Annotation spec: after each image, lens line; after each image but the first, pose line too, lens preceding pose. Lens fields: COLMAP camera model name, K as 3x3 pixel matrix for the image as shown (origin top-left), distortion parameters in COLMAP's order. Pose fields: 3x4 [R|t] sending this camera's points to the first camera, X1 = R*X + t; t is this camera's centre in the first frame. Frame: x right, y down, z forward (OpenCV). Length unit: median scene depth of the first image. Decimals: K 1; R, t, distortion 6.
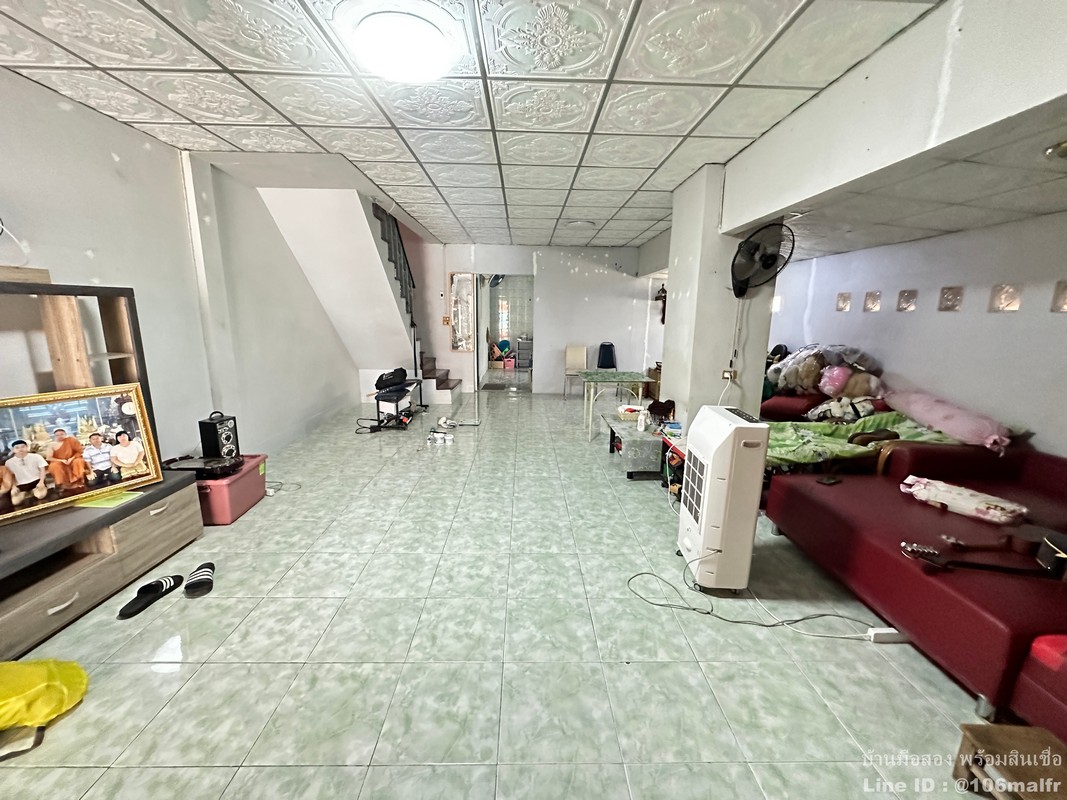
lens RADIAL K [[425.3, 0, 533.3], [0, 425.3, 399.8], [0, 0, 1]] dist [-0.002243, 0.000434]
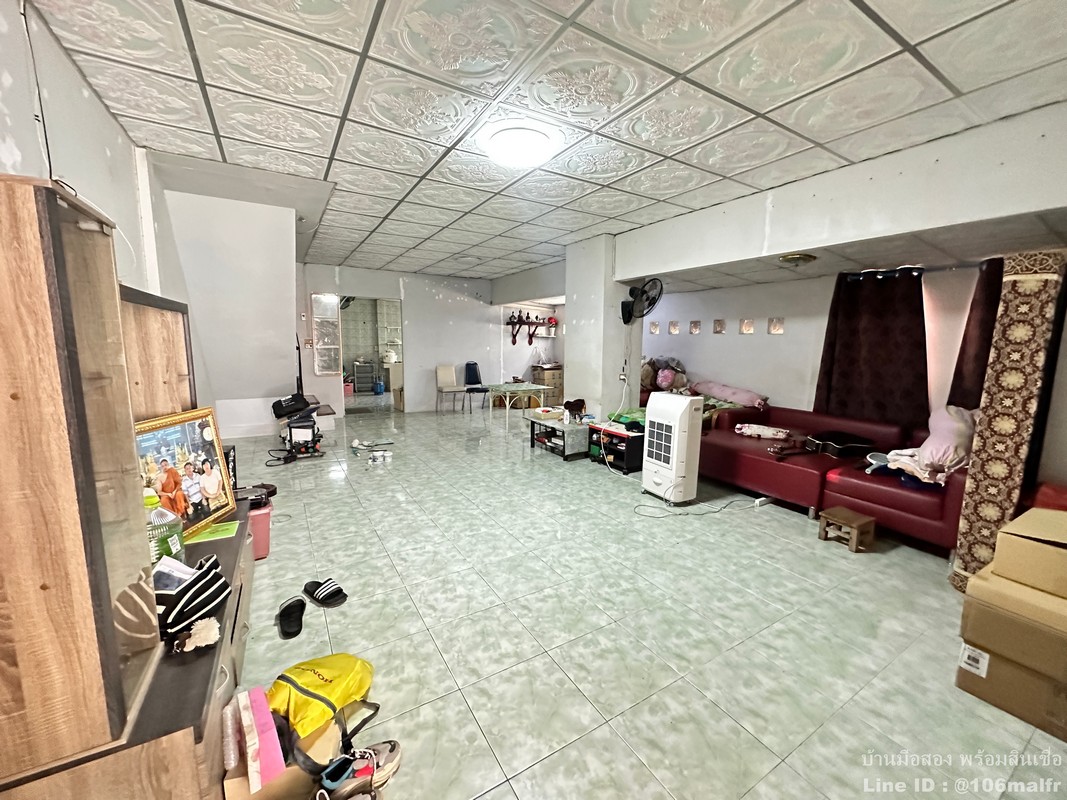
lens RADIAL K [[425.3, 0, 533.5], [0, 425.3, 399.5], [0, 0, 1]] dist [-0.002243, 0.000434]
pose [[0.865005, -0.073080, 0.496413, -0.690268], [0.100782, 0.994480, -0.029210, 0.038365], [-0.491538, 0.075296, 0.867595, -0.129027]]
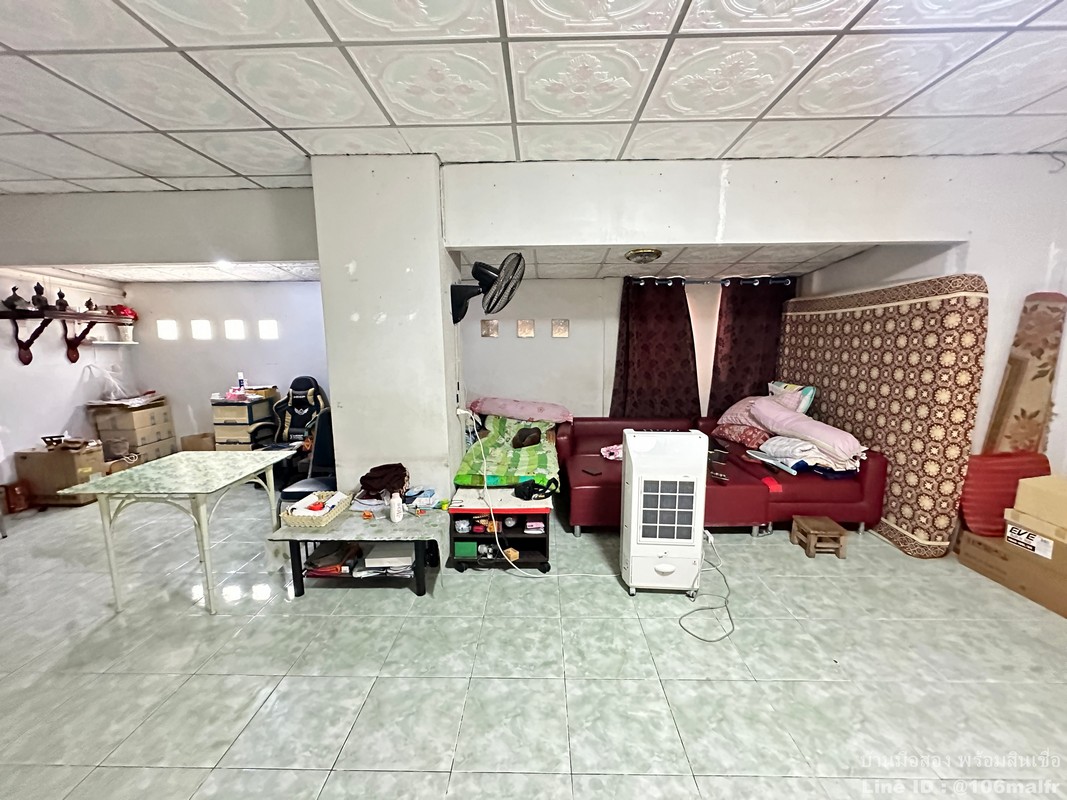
lens RADIAL K [[425.3, 0, 534.7], [0, 425.3, 400.4], [0, 0, 1]] dist [-0.002243, 0.000434]
pose [[0.038347, -0.153032, 0.987477, -0.516418], [0.207391, 0.967905, 0.141946, -0.225771], [-0.977506, 0.199350, 0.068854, 1.029059]]
